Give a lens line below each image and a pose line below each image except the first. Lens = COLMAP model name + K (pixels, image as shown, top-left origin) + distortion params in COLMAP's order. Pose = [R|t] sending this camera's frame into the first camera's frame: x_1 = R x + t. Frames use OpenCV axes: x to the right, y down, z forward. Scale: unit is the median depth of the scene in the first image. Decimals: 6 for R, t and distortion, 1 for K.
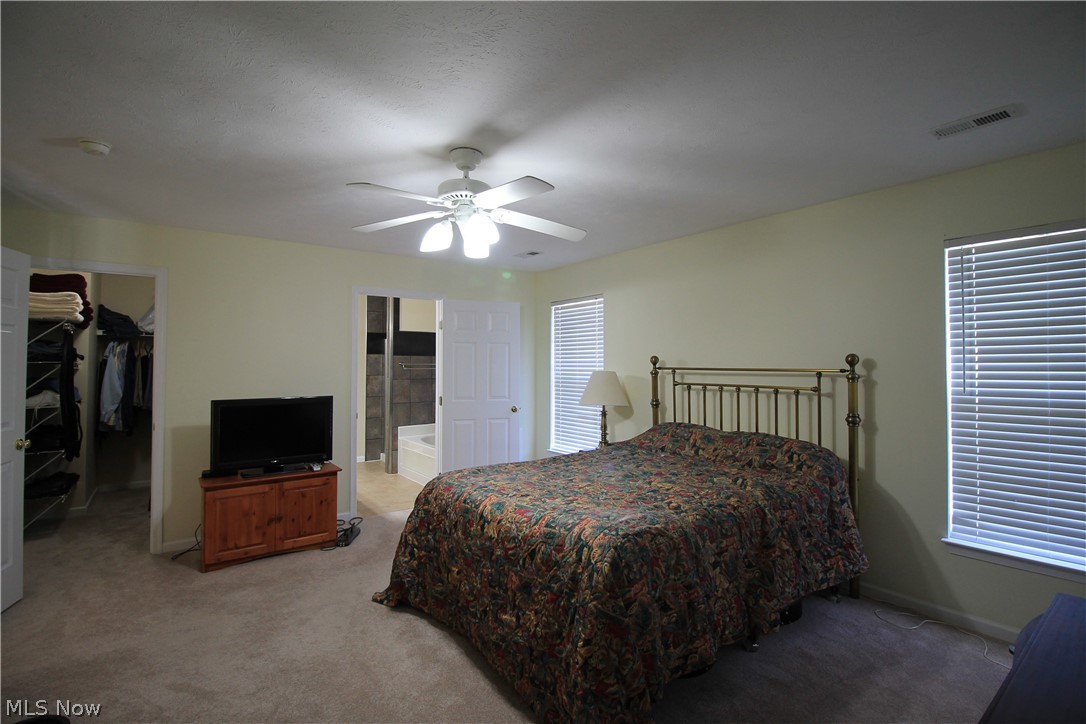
lens RADIAL K [[509.0, 0, 544.2], [0, 509.0, 360.2], [0, 0, 1]] dist [-0.004035, -0.009774]
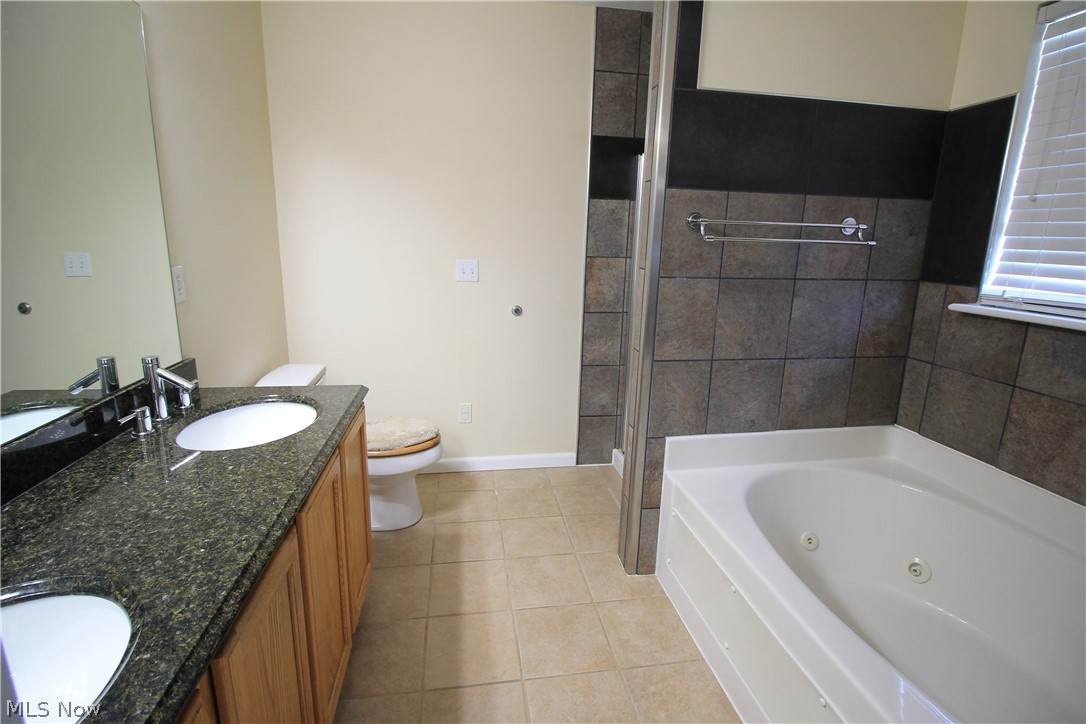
lens RADIAL K [[509.0, 0, 543.5], [0, 509.0, 360.1], [0, 0, 1]] dist [-0.004035, -0.009774]
pose [[0.889957, 0.121744, -0.439494, -0.220069], [-0.012219, 0.969728, 0.243882, 0.013747], [0.455881, -0.211674, 0.864504, 0.700183]]
